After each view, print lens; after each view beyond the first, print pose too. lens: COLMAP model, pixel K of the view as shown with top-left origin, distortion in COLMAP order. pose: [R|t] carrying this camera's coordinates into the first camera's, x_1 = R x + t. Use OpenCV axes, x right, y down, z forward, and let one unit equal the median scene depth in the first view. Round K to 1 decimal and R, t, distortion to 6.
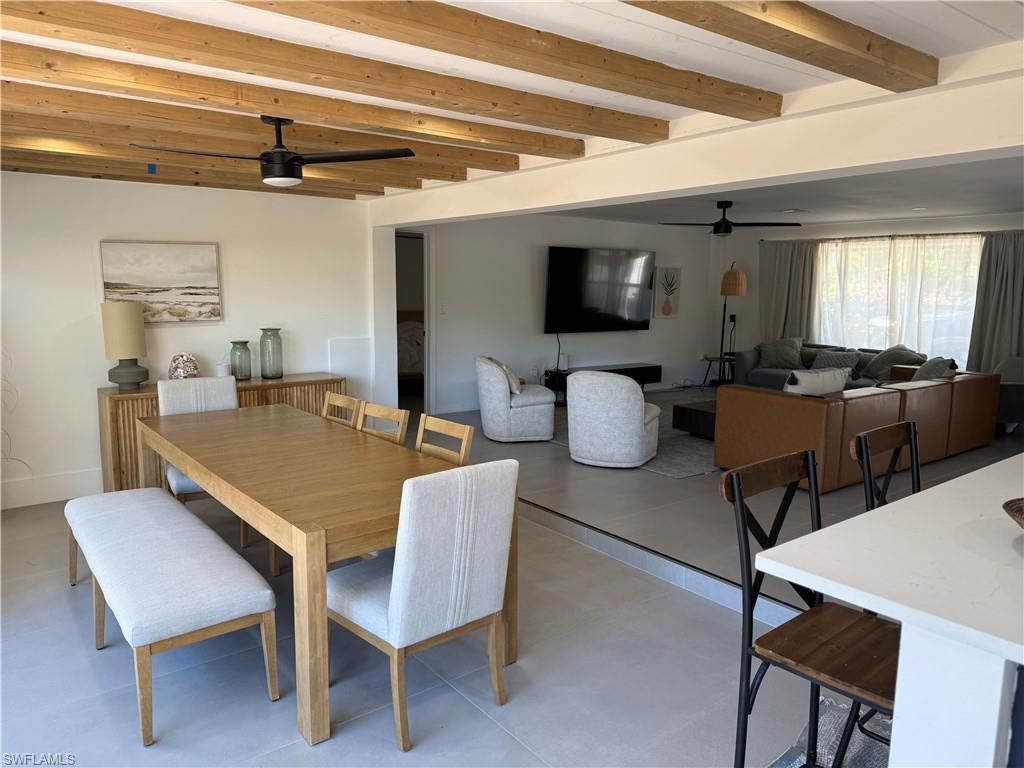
lens RADIAL K [[708.0, 0, 512.0], [0, 708.0, 384.0], [0, 0, 1]] dist [0.037242, -0.056582]
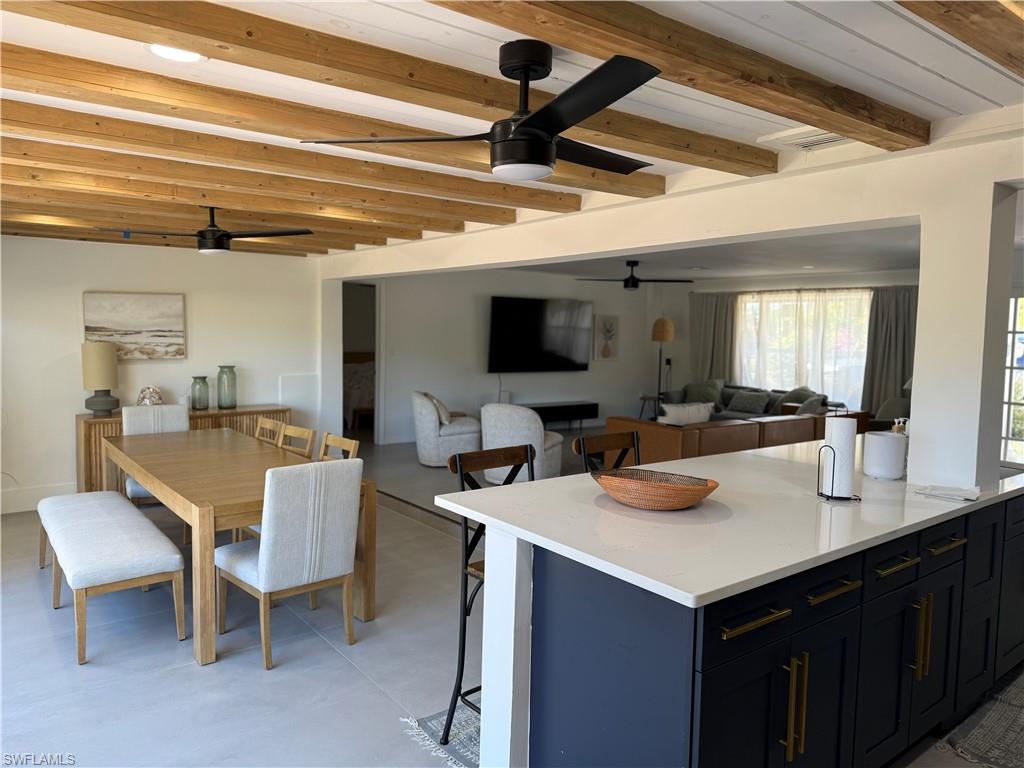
lens RADIAL K [[708.0, 0, 512.0], [0, 708.0, 384.0], [0, 0, 1]] dist [0.037242, -0.056582]
pose [[0.999958, 0.008456, -0.003593, 0.140113], [-0.008658, 0.998124, -0.060616, 0.019685], [0.003074, 0.060645, 0.998155, -0.175578]]
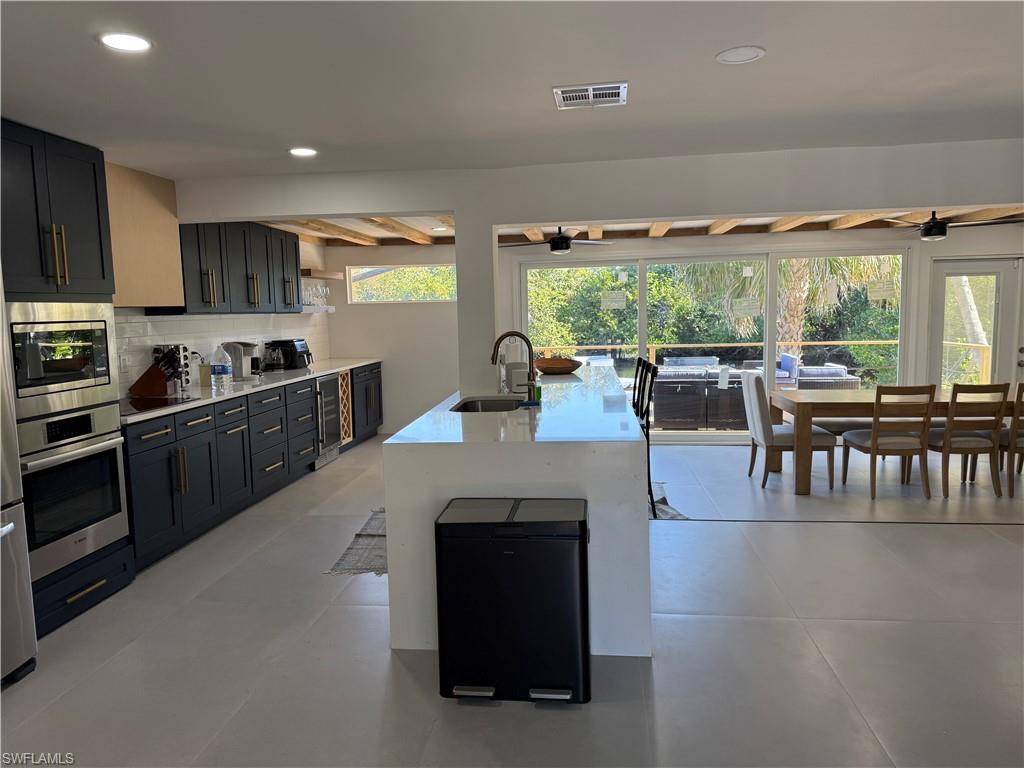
lens RADIAL K [[695.3, 0, 495.6], [0, 695.3, 384.1], [0, 0, 1]] dist [0.042477, -0.076628]
pose [[-0.710843, 0.083702, -0.698353, 1.001498], [-0.076891, 0.977695, 0.195449, -0.110439], [0.699135, 0.192631, -0.688552, 0.892562]]
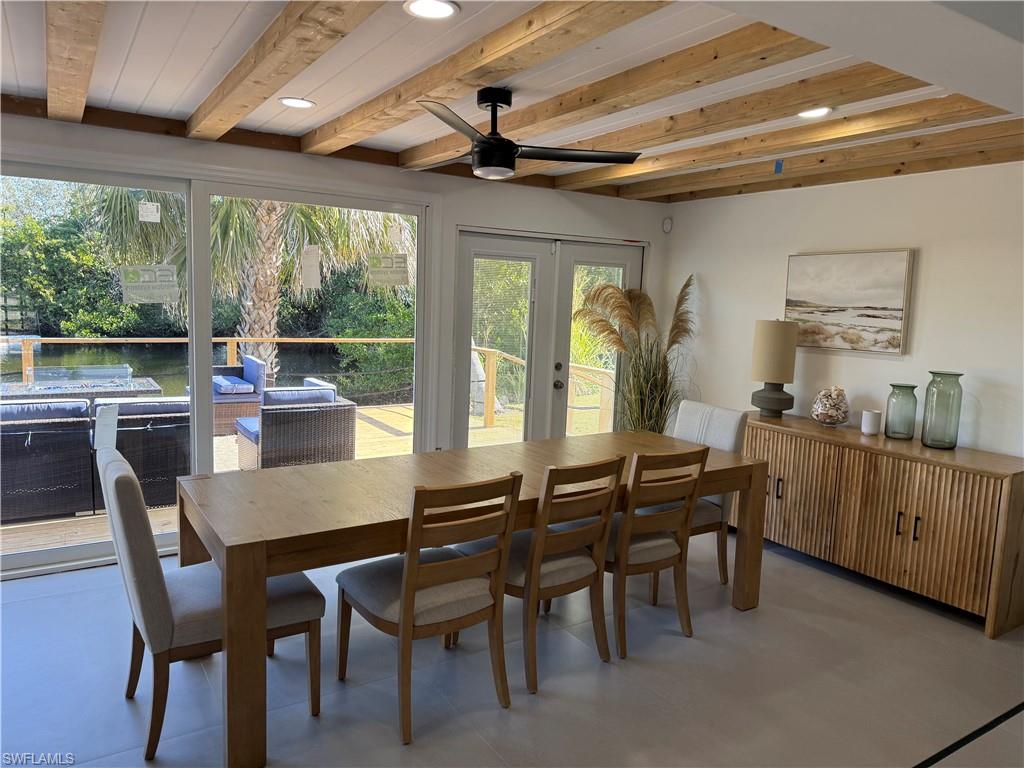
lens RADIAL K [[708.0, 0, 512.0], [0, 708.0, 384.0], [0, 0, 1]] dist [0.037242, -0.056582]
pose [[-0.074915, 0.117977, -0.990186, 0.354452], [-0.176745, 0.975684, 0.129621, -0.085167], [0.981402, 0.184721, -0.052241, 0.664500]]
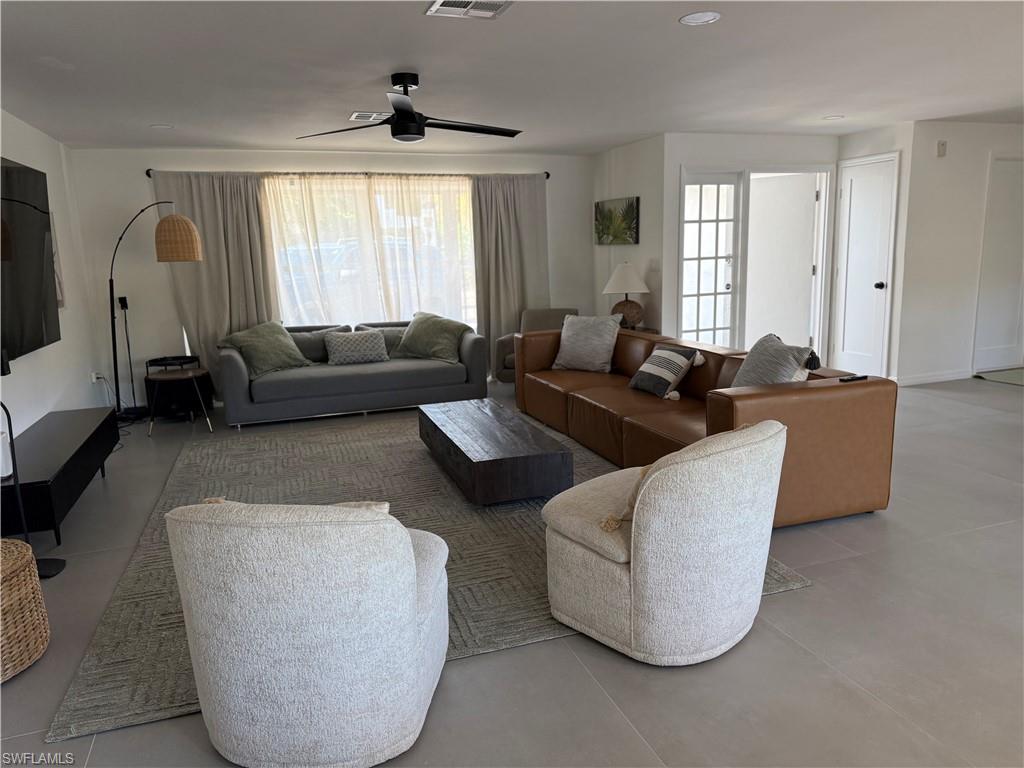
lens RADIAL K [[706.8, 0, 512.0], [0, 706.8, 384.0], [0, 0, 1]] dist [0.182923, -0.302322]
pose [[0.319351, -0.198306, 0.926655, -0.289525], [0.166820, 0.974353, 0.151023, -0.123982], [-0.932838, 0.106356, 0.344242, 0.973489]]
